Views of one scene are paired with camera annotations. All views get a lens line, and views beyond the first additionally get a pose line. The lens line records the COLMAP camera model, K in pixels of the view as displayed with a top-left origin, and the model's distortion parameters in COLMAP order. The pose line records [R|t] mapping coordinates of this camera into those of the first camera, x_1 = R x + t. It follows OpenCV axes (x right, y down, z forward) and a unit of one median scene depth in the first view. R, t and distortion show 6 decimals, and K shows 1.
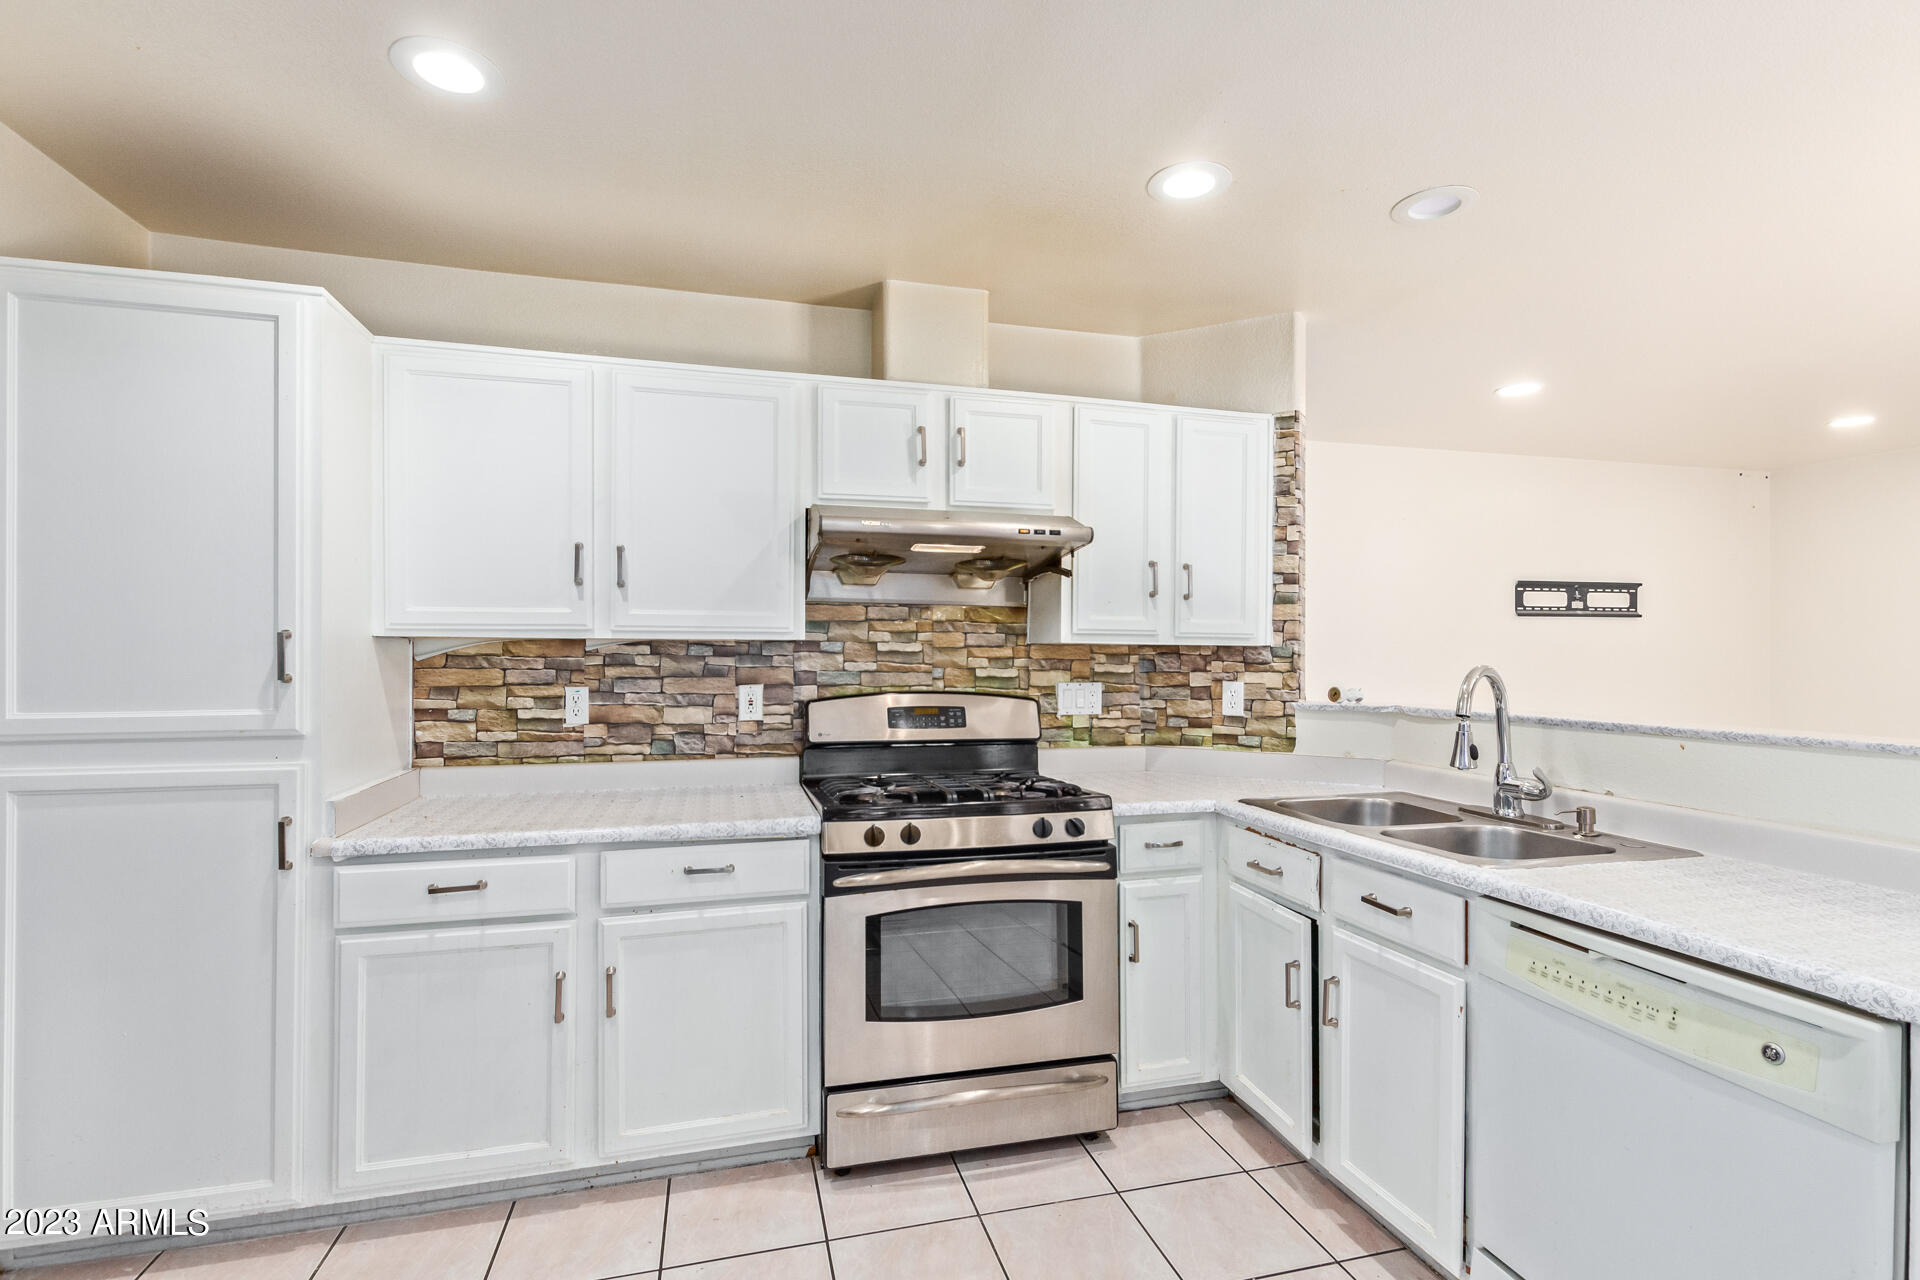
lens RADIAL K [[876.2, 0, 955.1], [0, 876.2, 653.7], [0, 0, 1]] dist [0.001688, -0.000070]
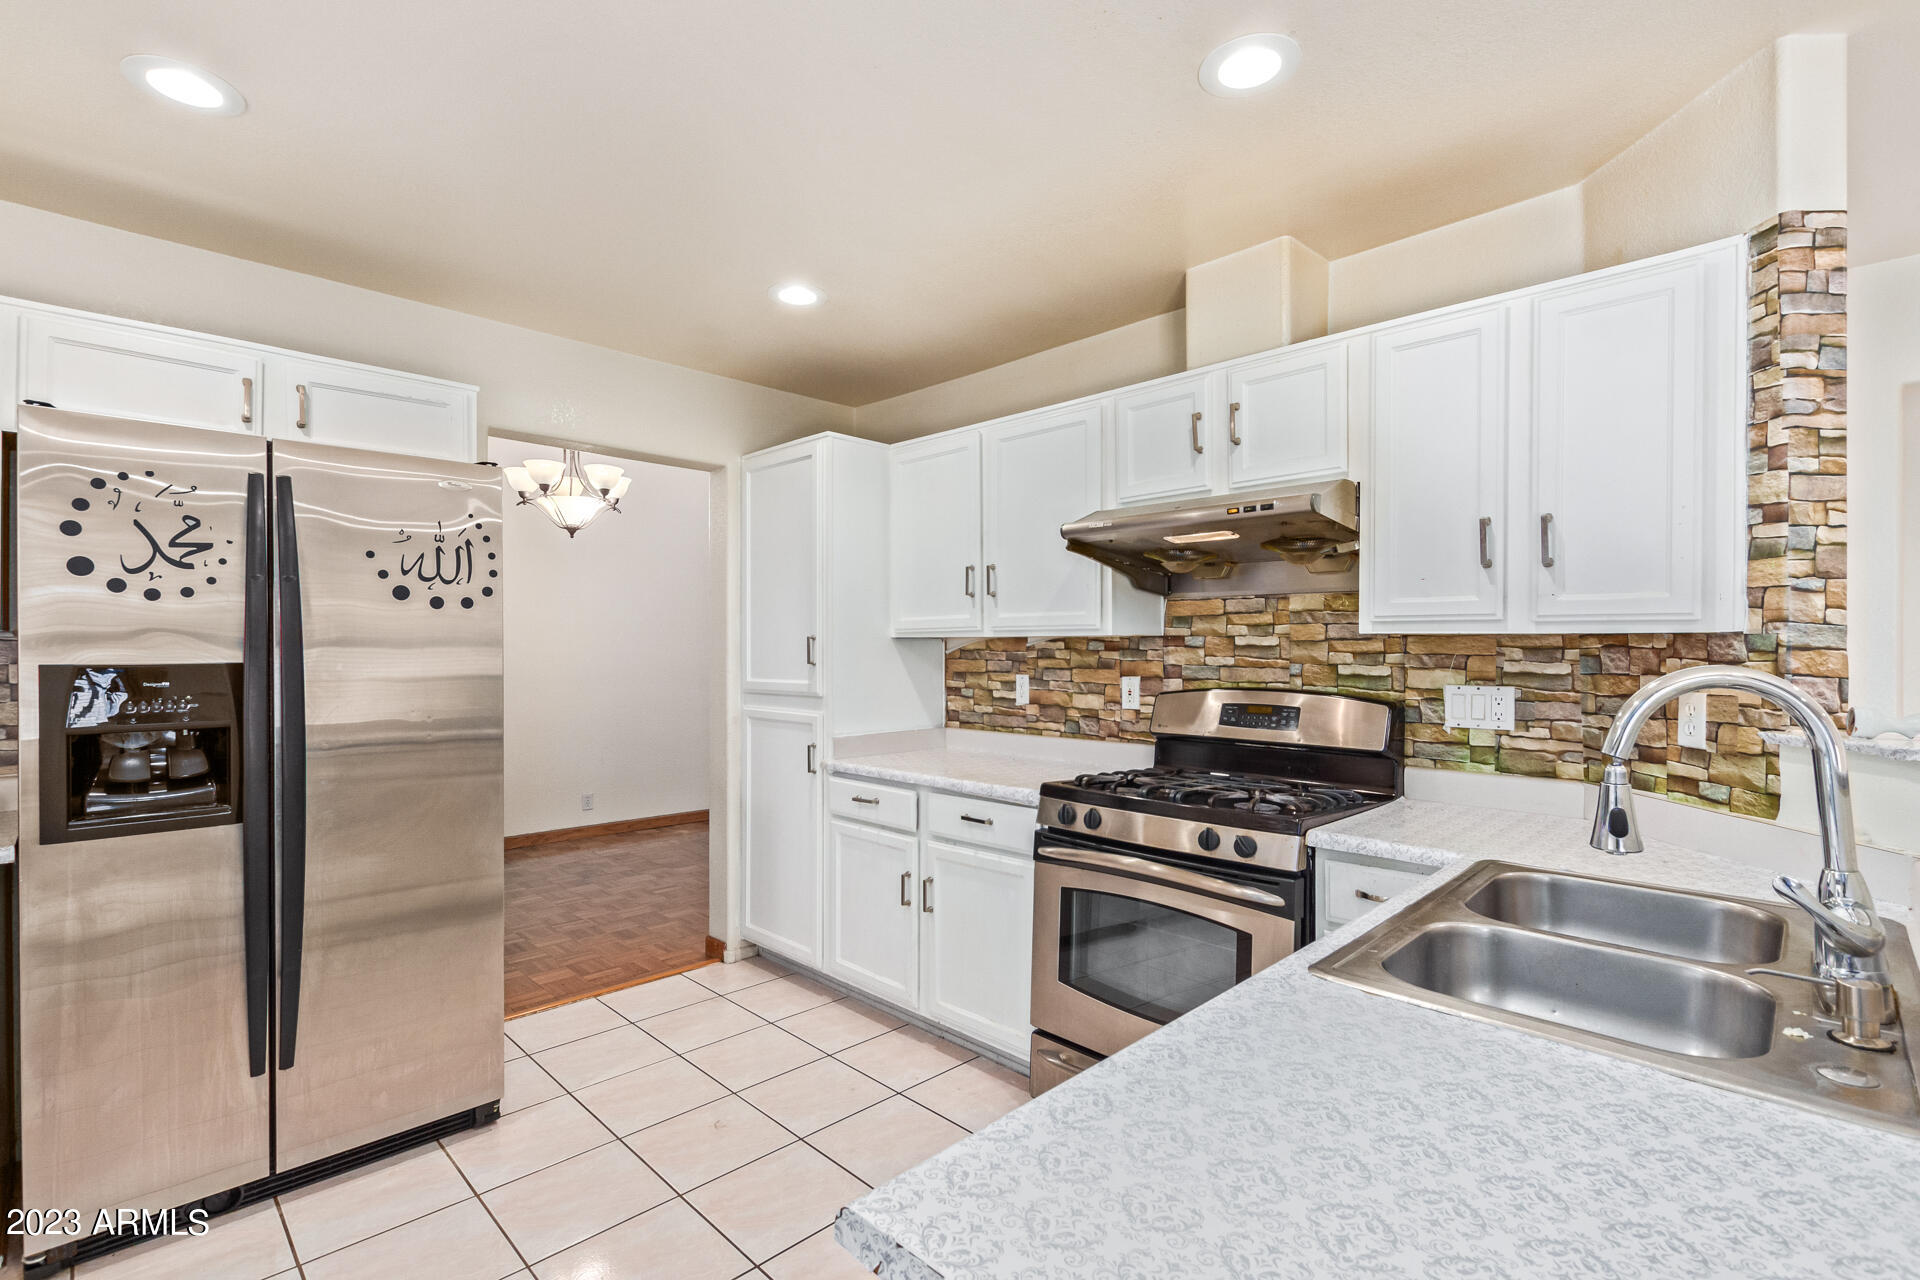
lens RADIAL K [[898.5, 0, 989.5], [0, 898.5, 653.5], [0, 0, 1]] dist [-0.000503, -0.000734]
pose [[0.504896, 0.001887, -0.863178, 0.646944], [0.001275, 0.999995, 0.002931, 0.002947], [0.863179, -0.002580, 0.504891, 0.277112]]
